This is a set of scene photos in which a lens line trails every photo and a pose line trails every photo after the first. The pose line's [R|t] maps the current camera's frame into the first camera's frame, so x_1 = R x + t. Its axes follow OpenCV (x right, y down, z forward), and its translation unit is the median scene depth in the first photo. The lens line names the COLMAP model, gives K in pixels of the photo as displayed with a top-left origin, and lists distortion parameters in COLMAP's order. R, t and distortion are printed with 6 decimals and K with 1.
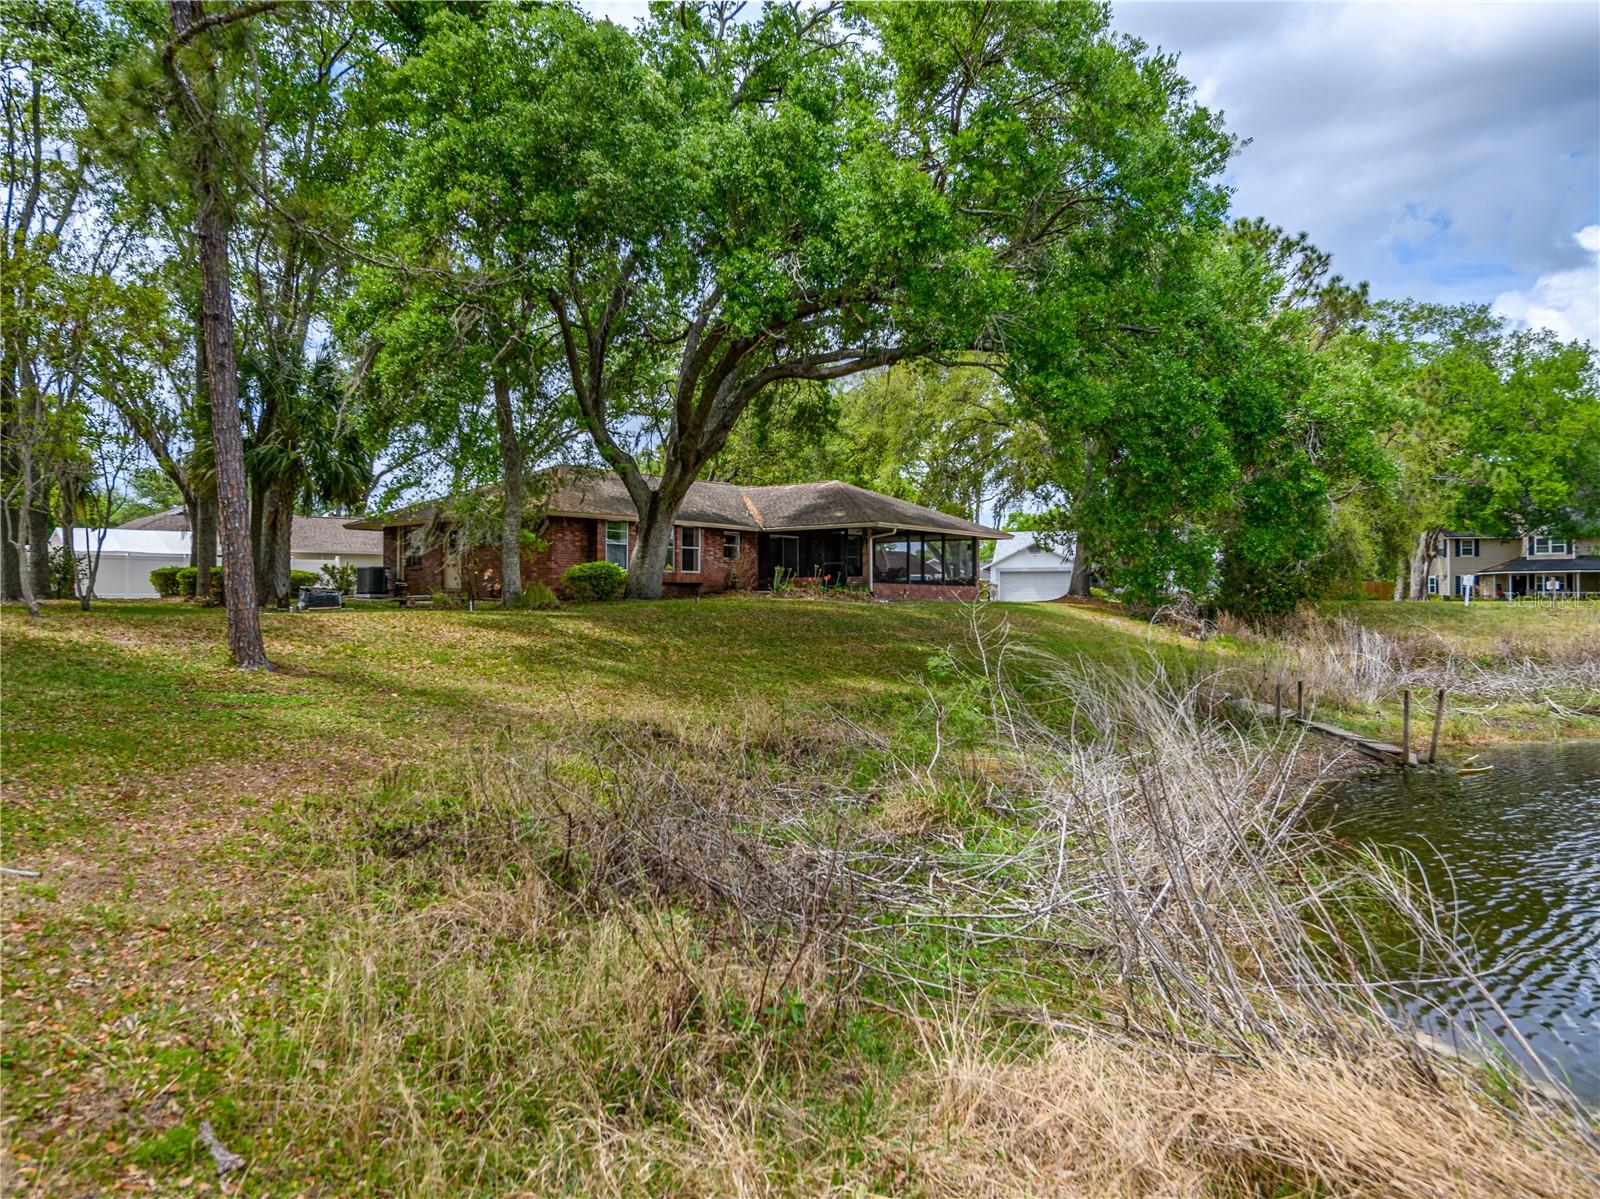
lens RADIAL K [[1098.3, 0, 731.7], [0, 1098.3, 595.3], [0, 0, 1]] dist [0.008958, -0.001966]
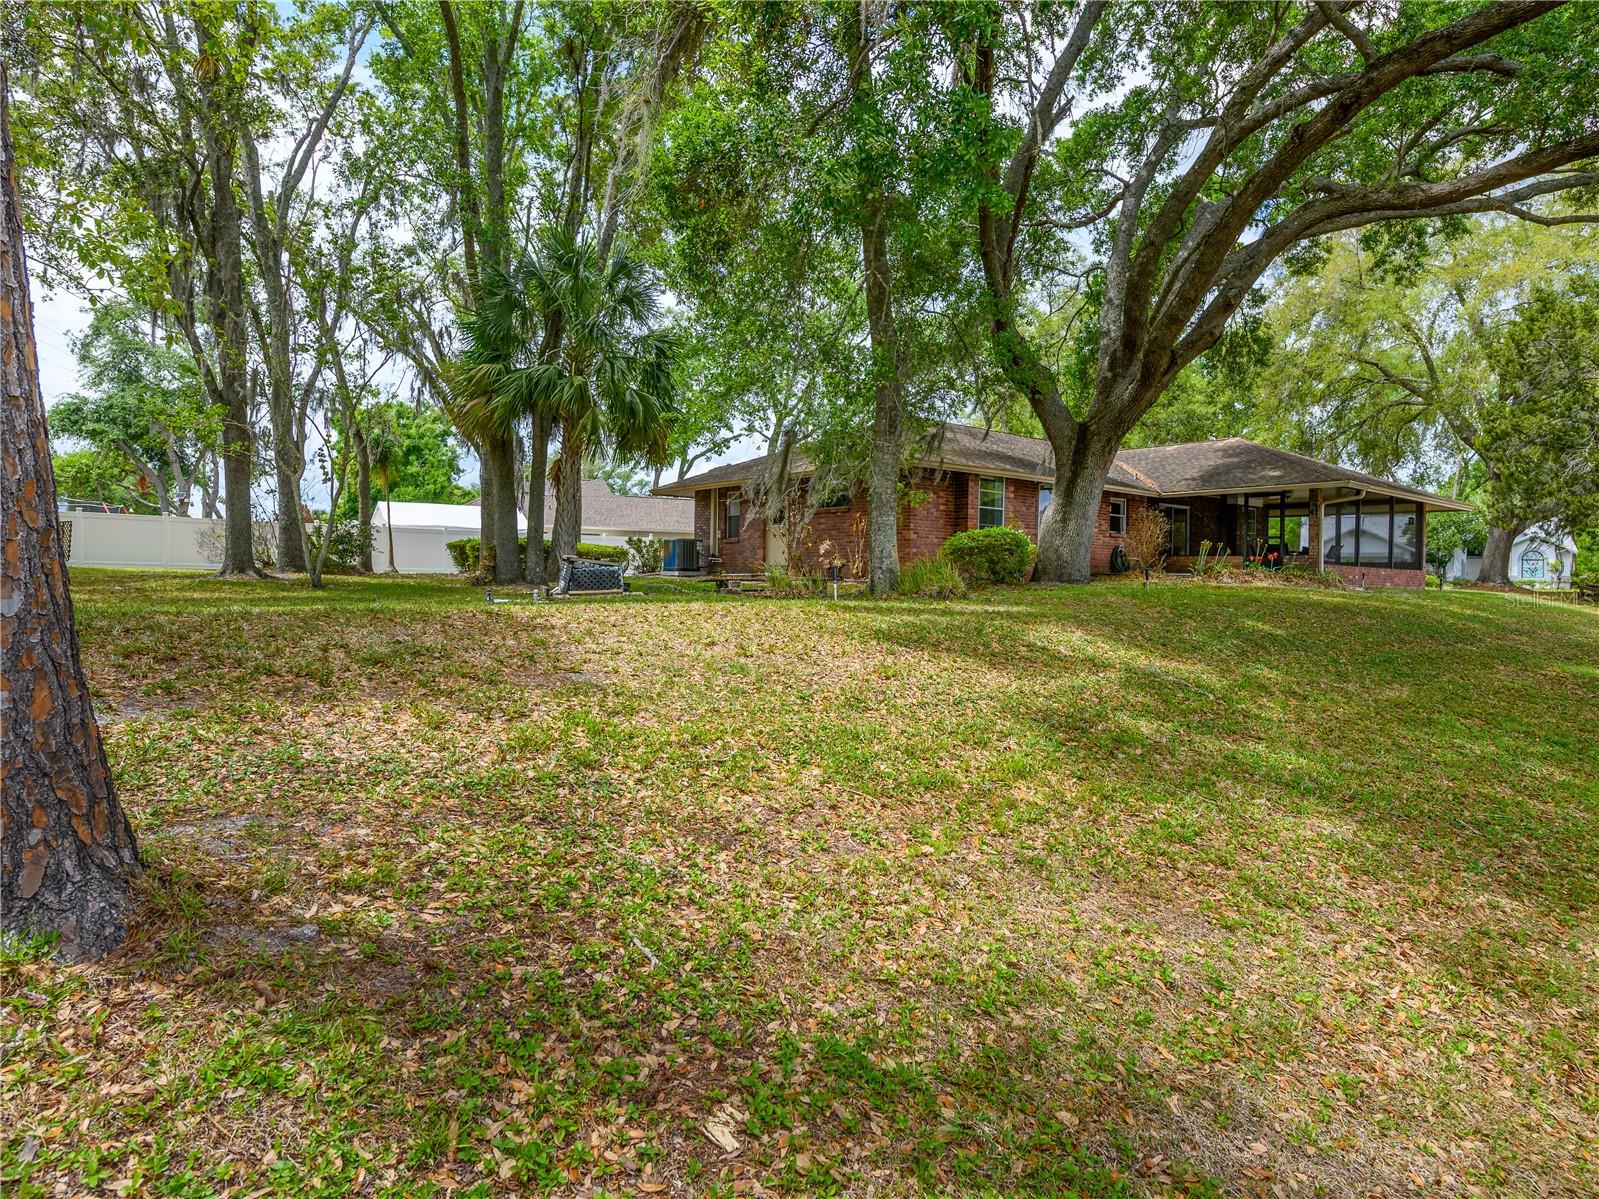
lens RADIAL K [[885.4, 0, 791.3], [0, 885.4, 598.1], [0, 0, 1]] dist [0.003839, 0.000092]
pose [[0.979917, 0.017120, -0.198670, -0.109165], [-0.012513, 0.999623, 0.024424, 0.001379], [0.199013, -0.021448, 0.979762, 0.350848]]
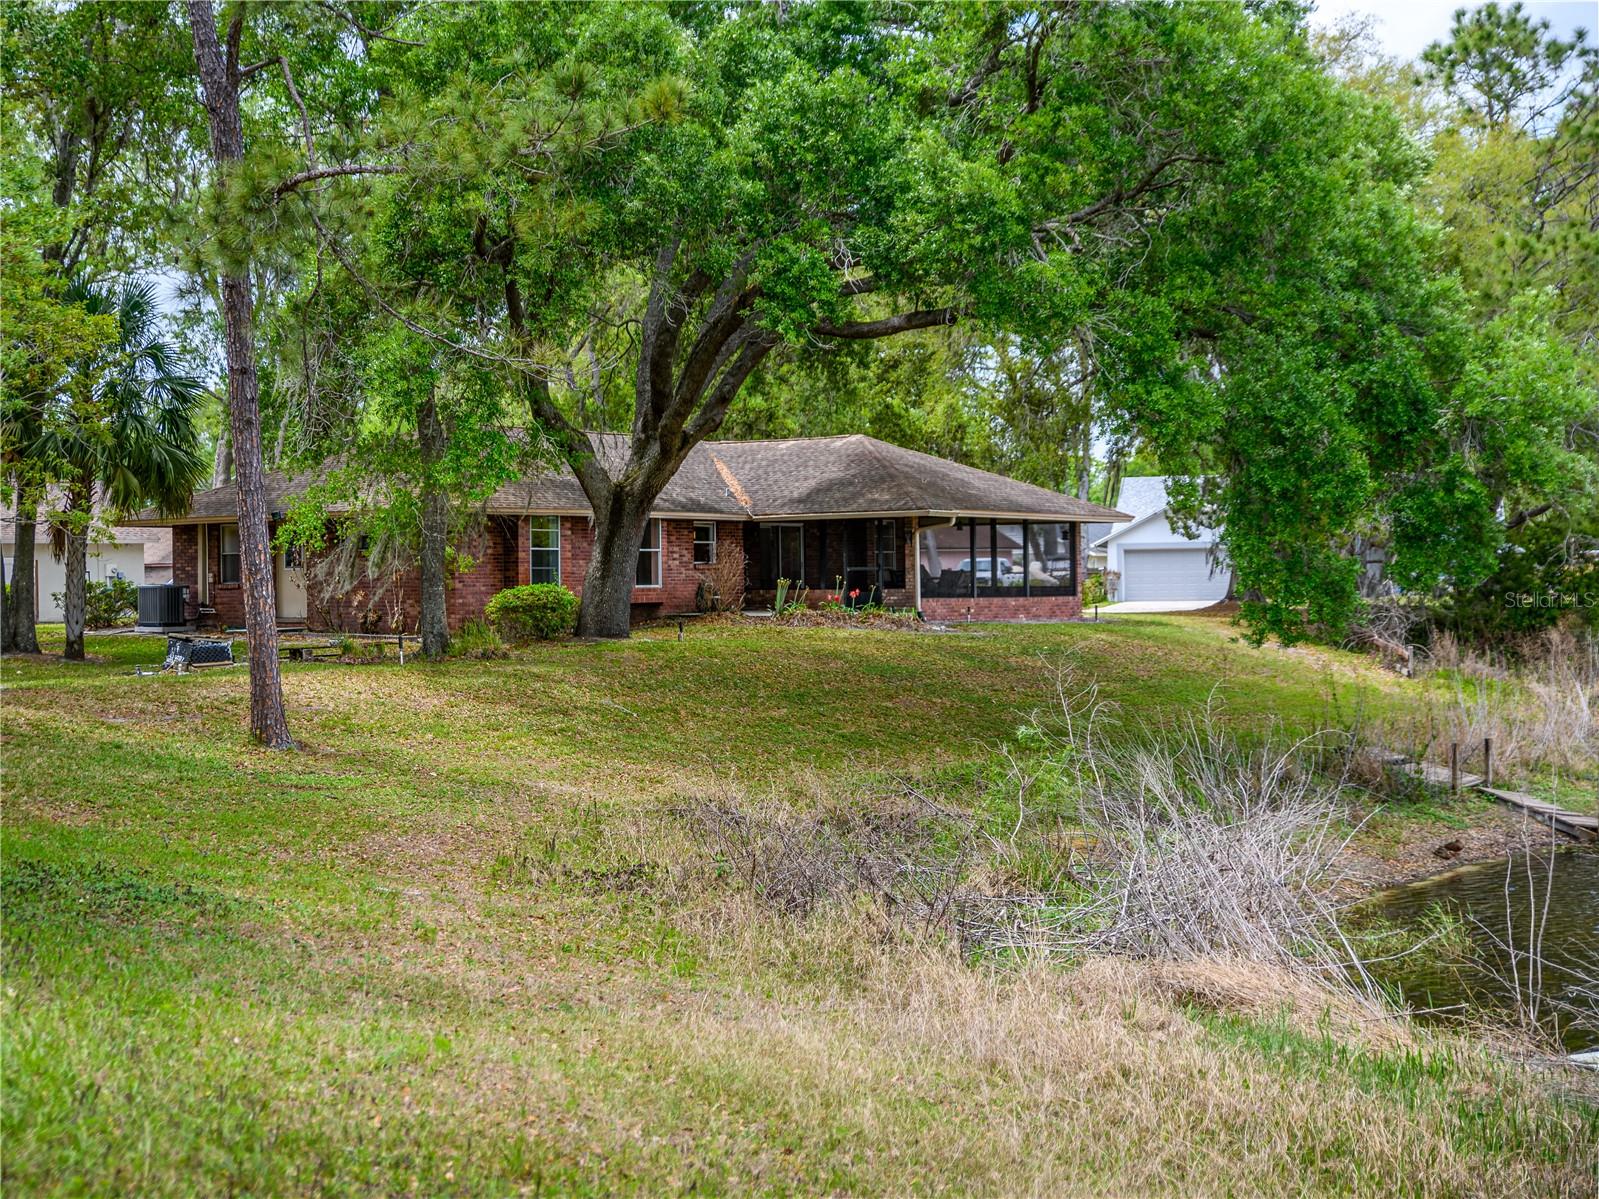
lens RADIAL K [[2268.7, 0, 798.0], [0, 2268.7, 603.3], [0, 0, 1]] dist [0.017337, 0.000000]
pose [[0.996095, -0.011982, 0.087476, -0.067413], [0.010681, 0.999825, 0.015327, -0.031435], [-0.087645, -0.014332, 0.996049, -0.369920]]
